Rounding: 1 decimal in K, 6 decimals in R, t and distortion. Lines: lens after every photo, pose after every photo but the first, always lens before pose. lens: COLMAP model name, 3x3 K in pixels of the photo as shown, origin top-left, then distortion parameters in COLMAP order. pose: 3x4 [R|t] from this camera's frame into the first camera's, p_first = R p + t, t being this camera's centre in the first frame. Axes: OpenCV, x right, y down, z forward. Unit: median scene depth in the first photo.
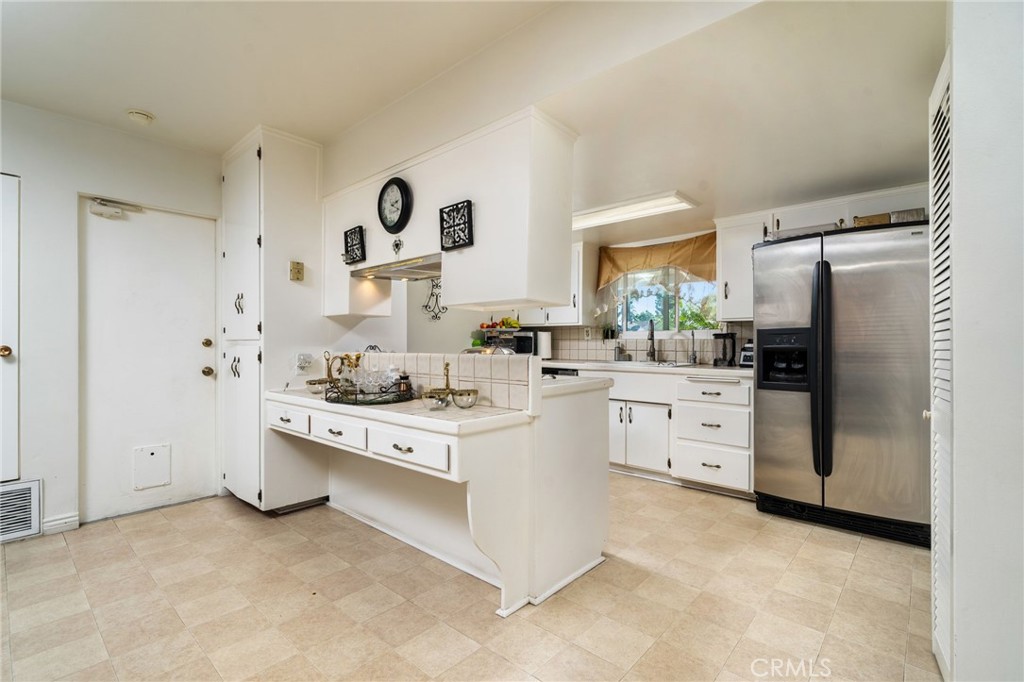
lens RADIAL K [[386.3, 0, 512.0], [0, 386.3, 341.0], [0, 0, 1]] dist [-0.013529, 0.000024]
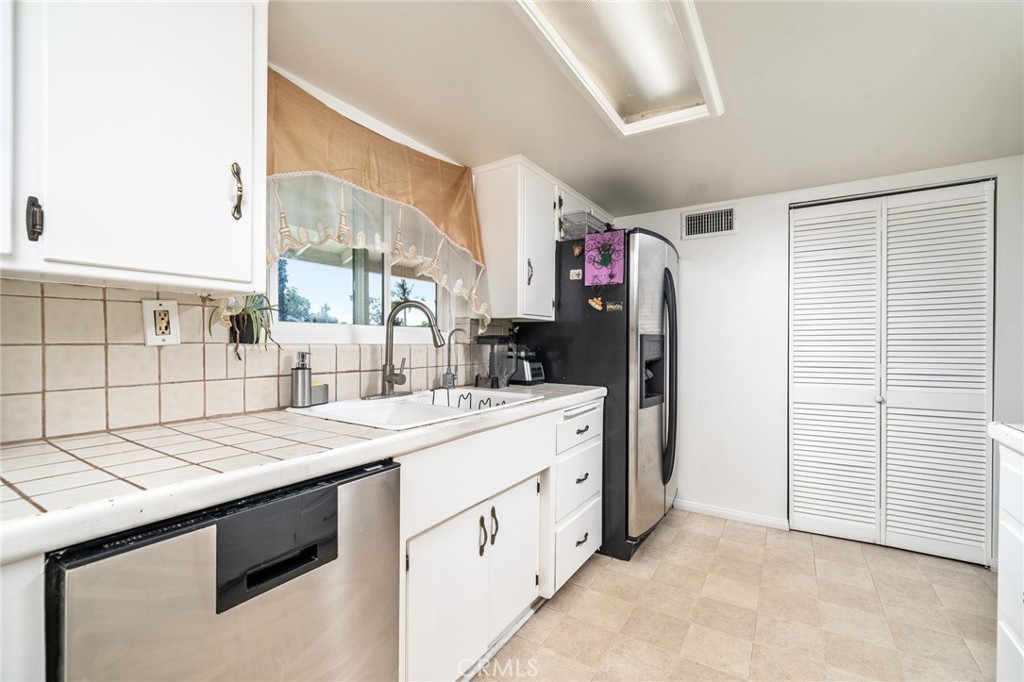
lens RADIAL K [[441.4, 0, 512.0], [0, 441.4, 341.0], [0, 0, 1]] dist [0.002546, 0.000341]
pose [[-0.144215, 0.002679, 0.989543, -0.165512], [-0.005874, 0.999976, -0.003563, -0.008703], [-0.989529, -0.006326, -0.144196, 0.977658]]
